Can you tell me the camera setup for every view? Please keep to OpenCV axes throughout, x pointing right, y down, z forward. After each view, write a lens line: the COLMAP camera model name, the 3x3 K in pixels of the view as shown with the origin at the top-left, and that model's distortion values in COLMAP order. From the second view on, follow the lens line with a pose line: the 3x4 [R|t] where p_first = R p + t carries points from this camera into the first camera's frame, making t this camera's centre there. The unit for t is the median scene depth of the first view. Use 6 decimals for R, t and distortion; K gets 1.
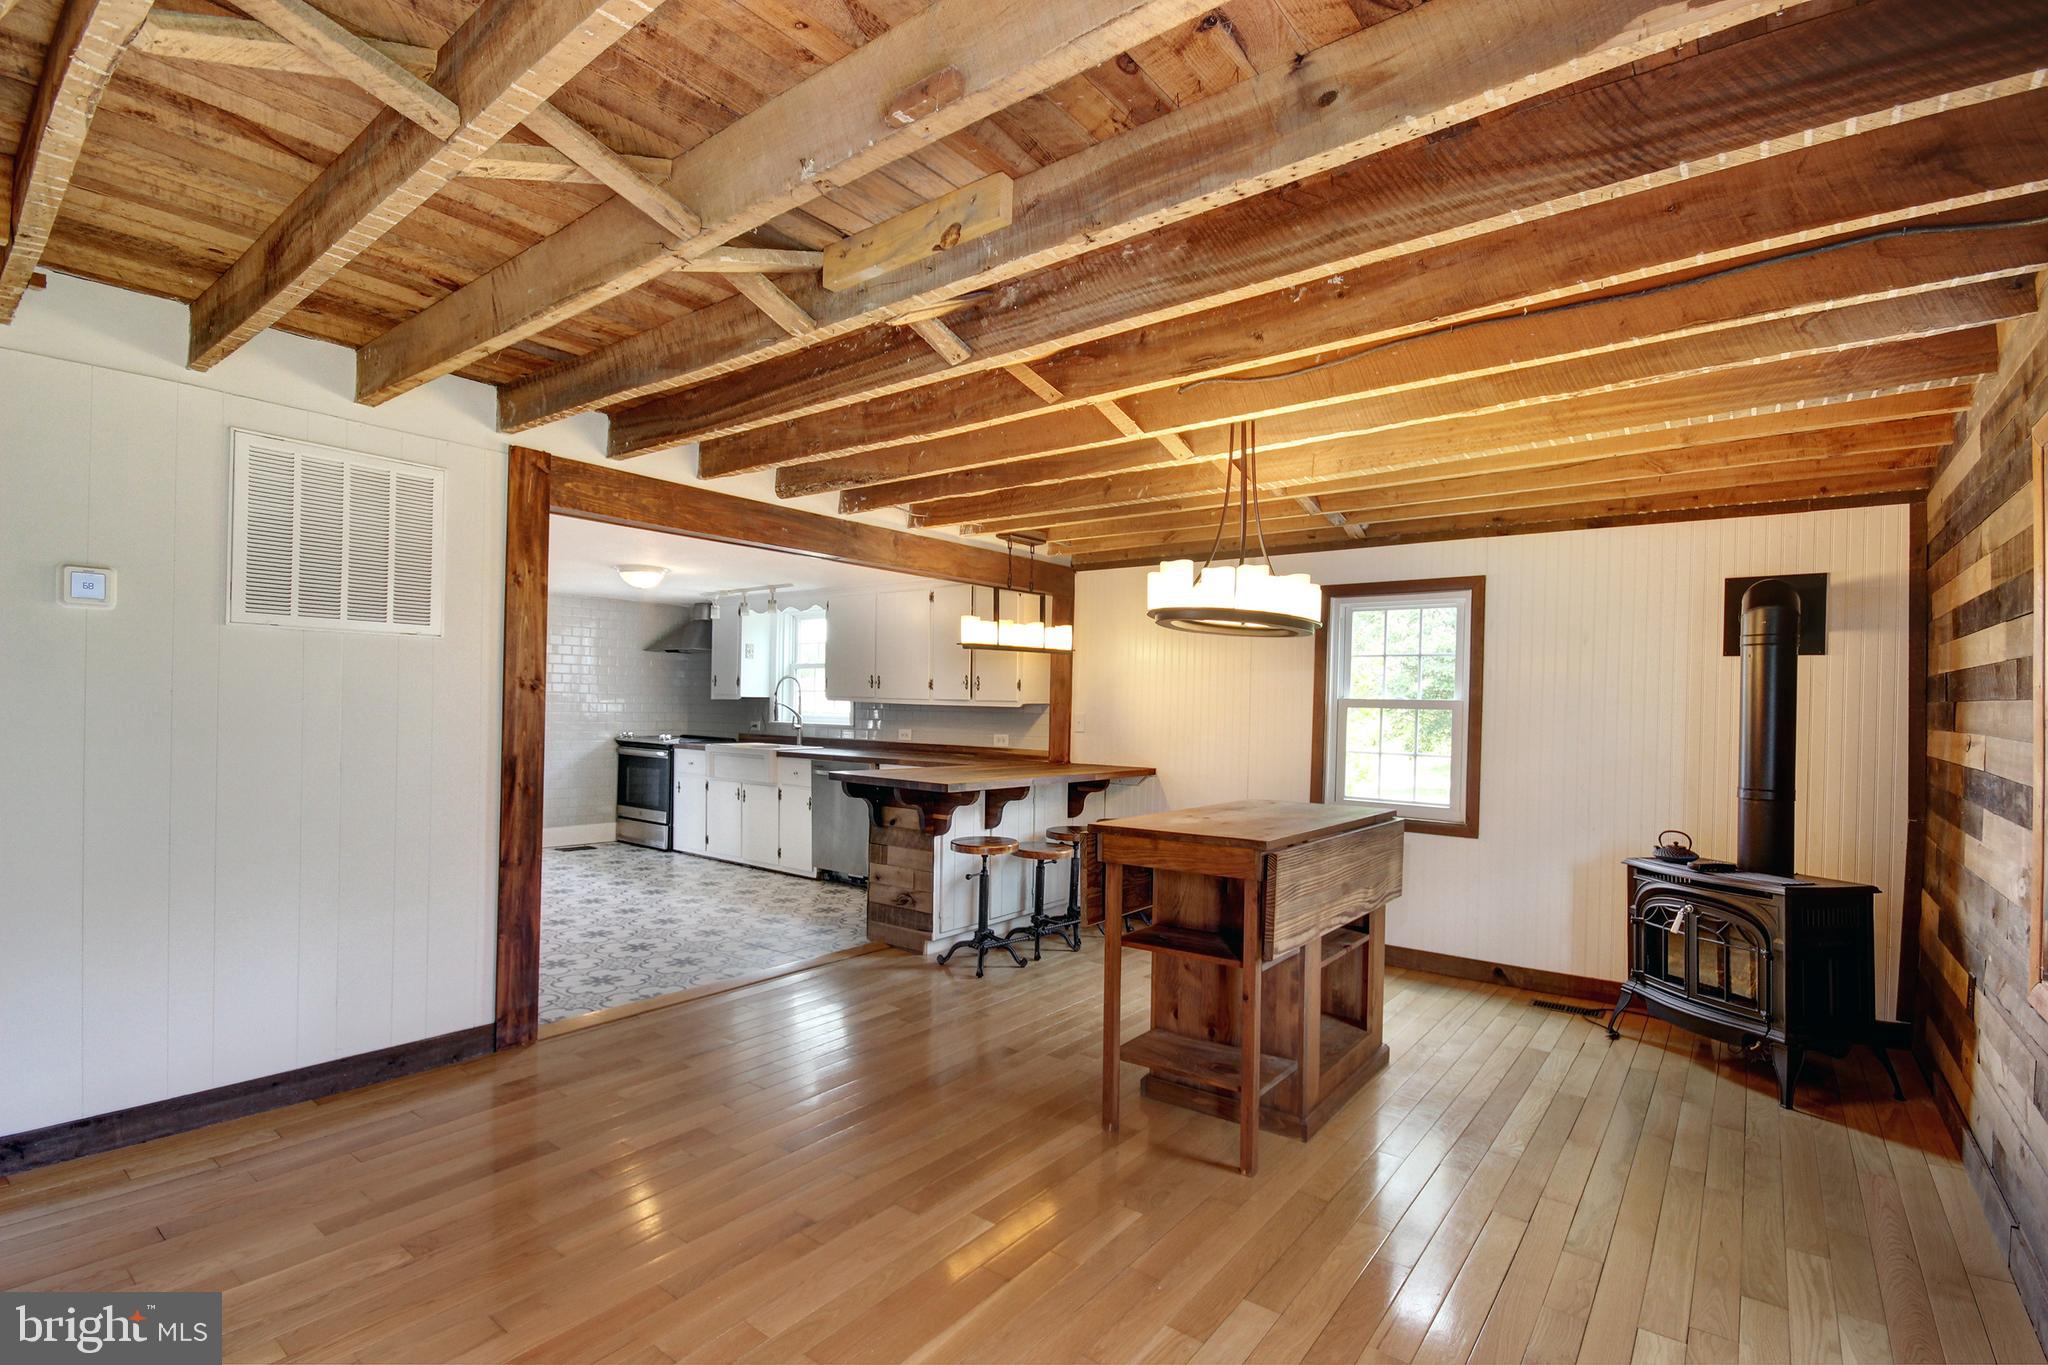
lens RADIAL K [[949.8, 0, 1015.6], [0, 949.8, 687.6], [0, 0, 1]] dist [-0.000070, 0.000003]
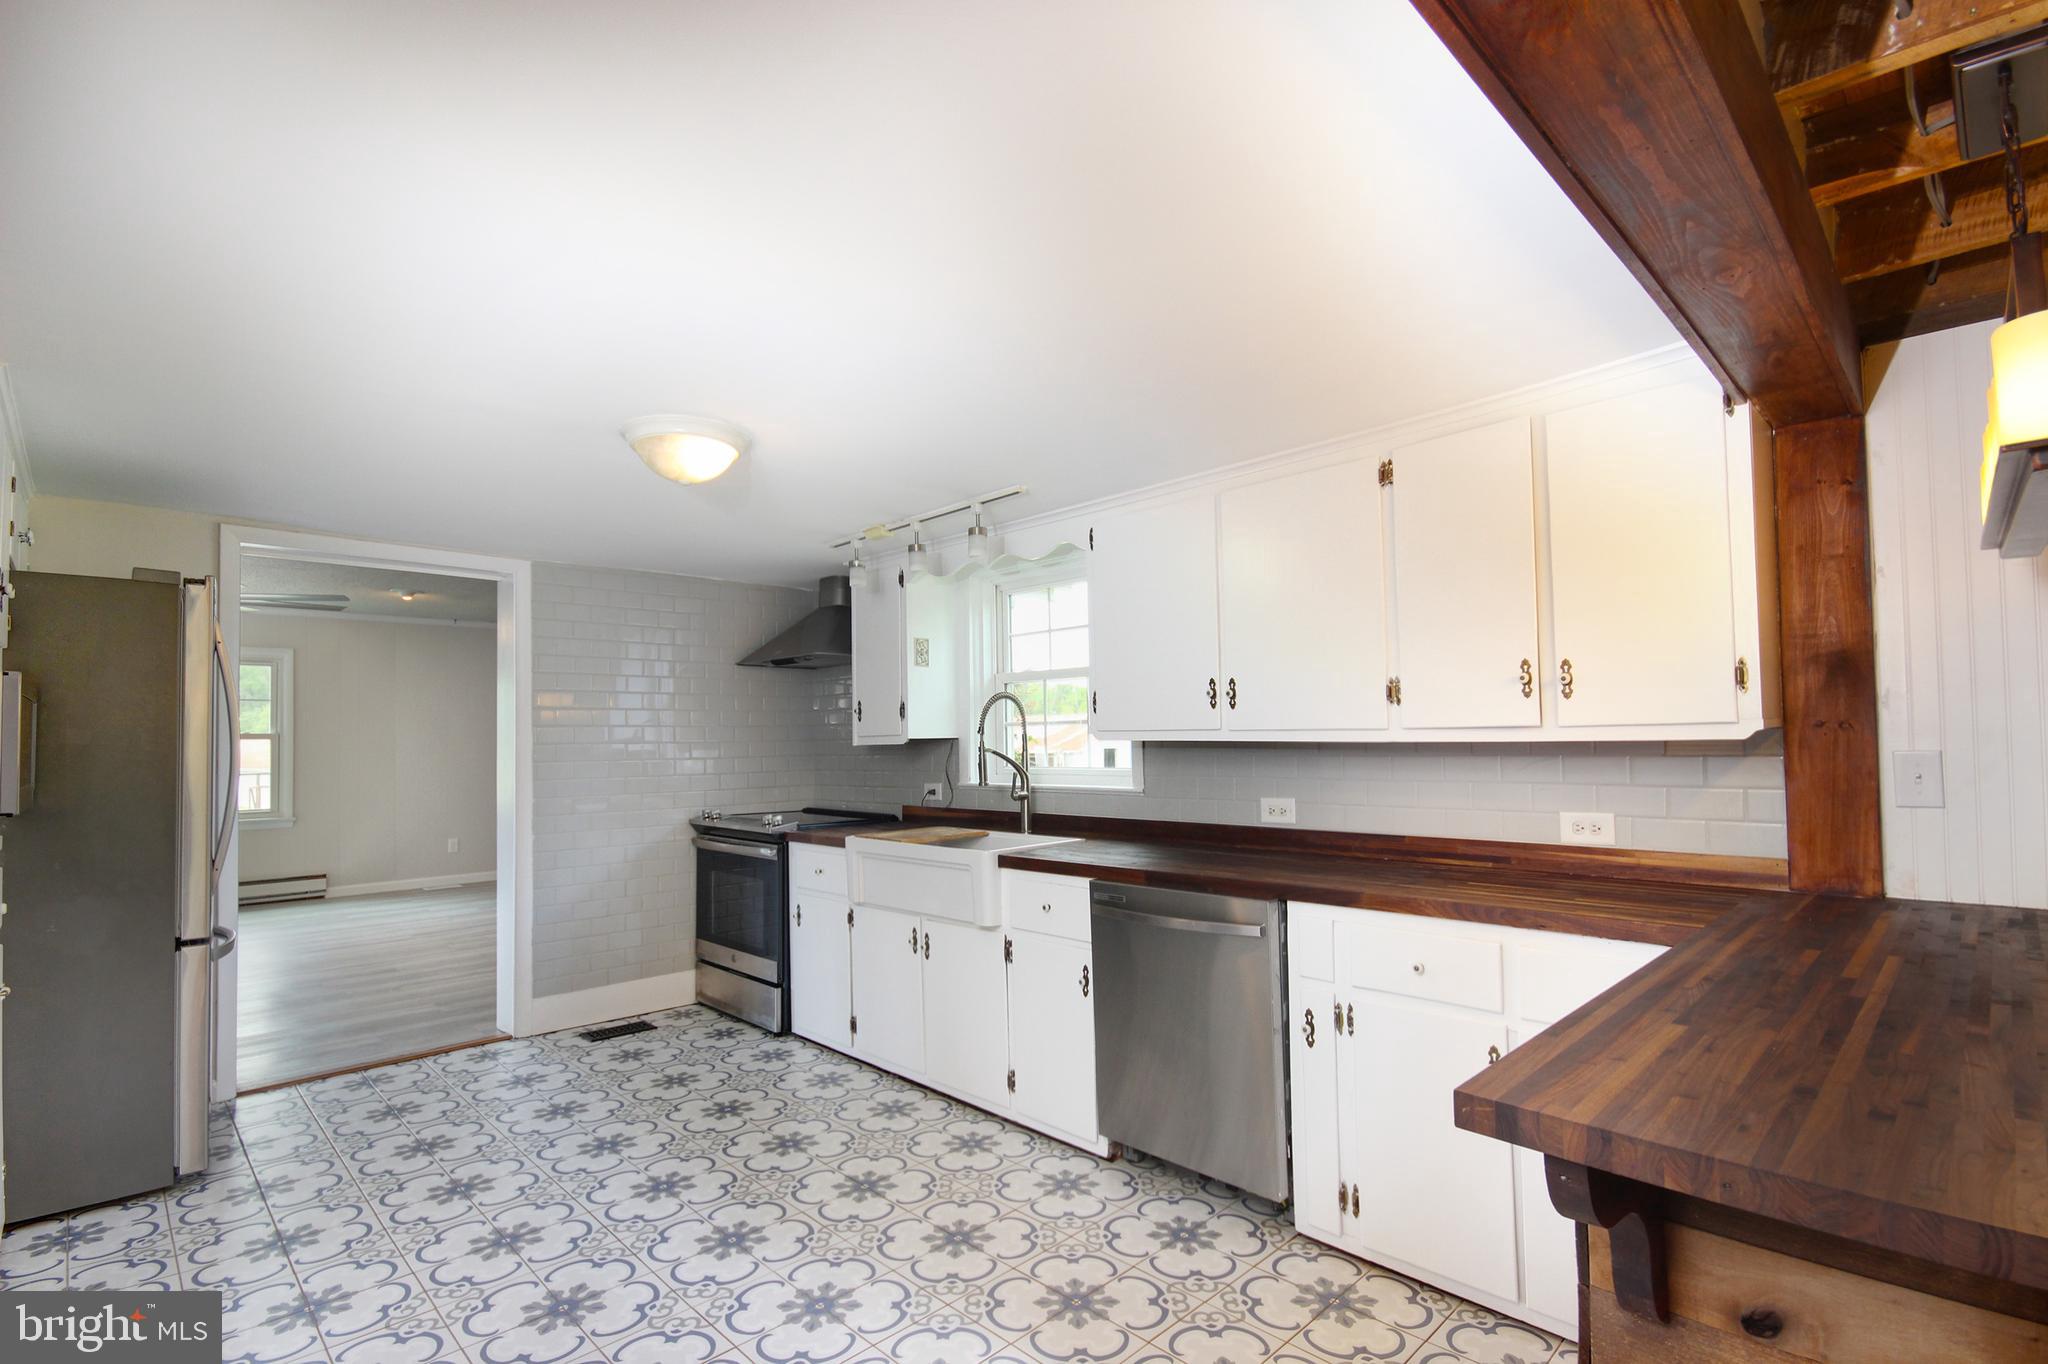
lens RADIAL K [[949.8, 0, 1027.6], [0, 949.8, 694.8], [0, 0, 1]] dist [-0.000070, 0.000003]
pose [[0.991465, -0.039572, -0.124222, -0.158285], [0.035109, 0.998664, -0.037912, 0.007749], [0.125557, 0.033227, 0.991530, 0.488228]]
